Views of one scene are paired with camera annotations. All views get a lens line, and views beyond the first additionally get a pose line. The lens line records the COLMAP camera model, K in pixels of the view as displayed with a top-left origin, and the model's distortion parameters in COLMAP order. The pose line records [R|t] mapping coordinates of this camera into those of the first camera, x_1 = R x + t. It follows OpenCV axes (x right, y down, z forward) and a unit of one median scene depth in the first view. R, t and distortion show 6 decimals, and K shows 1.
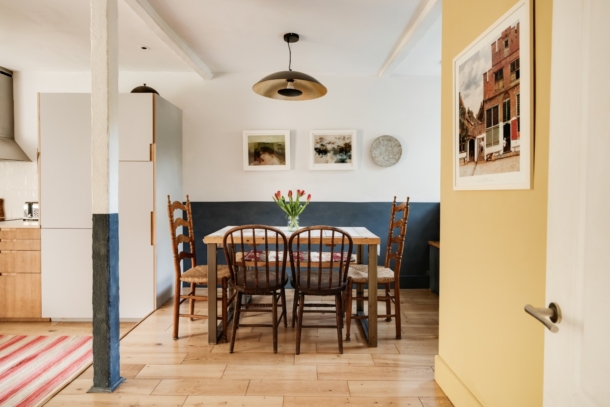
lens RADIAL K [[329.0, 0, 304.6], [0, 329.0, 191.3], [0, 0, 1]] dist [-0.001505, 0.000253]
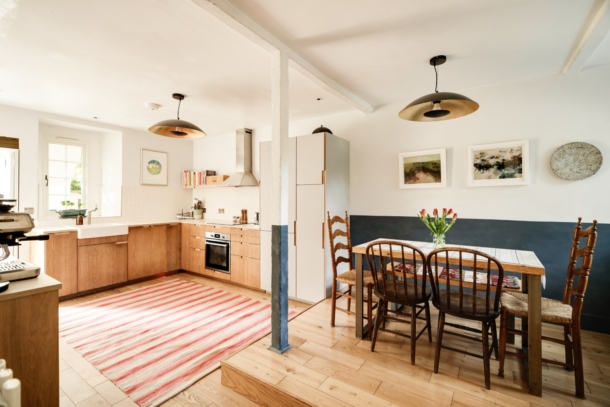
lens RADIAL K [[277.2, 0, 307.6], [0, 277.2, 198.5], [0, 0, 1]] dist [0.002818, 0.000452]
pose [[0.826836, -0.003285, -0.562433, 0.112000], [-0.004391, 0.999915, -0.012295, -0.022020], [0.562426, 0.012635, 0.826751, 0.056999]]
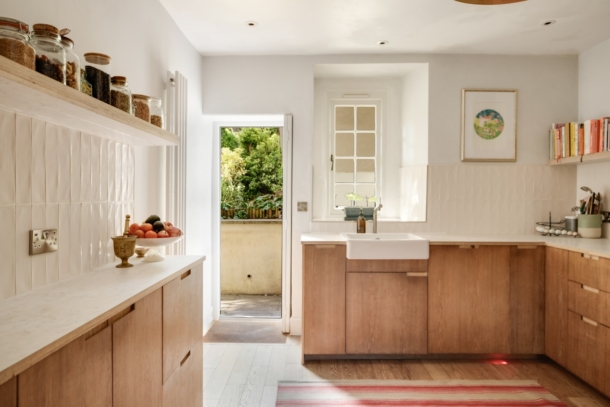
lens RADIAL K [[390.4, 0, 305.0], [0, 390.4, 203.5], [0, 0, 1]] dist [-0.001380, -0.000820]
pose [[-0.026429, 0.010383, -0.999597, -0.470196], [-0.011032, 0.999882, 0.010678, 0.000581], [0.999590, 0.011310, -0.026311, 0.437705]]
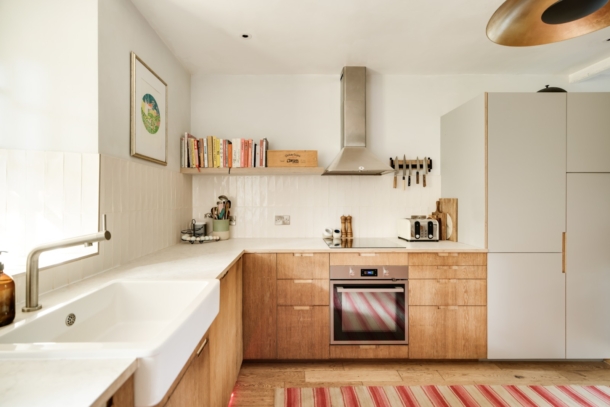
lens RADIAL K [[289.5, 0, 303.2], [0, 289.5, 199.2], [0, 0, 1]] dist [0.001662, 0.000119]
pose [[0.999981, -0.005629, -0.002619, -1.330854], [0.005602, 0.999931, -0.010372, -0.020637], [0.002677, 0.010358, 0.999943, 0.265126]]
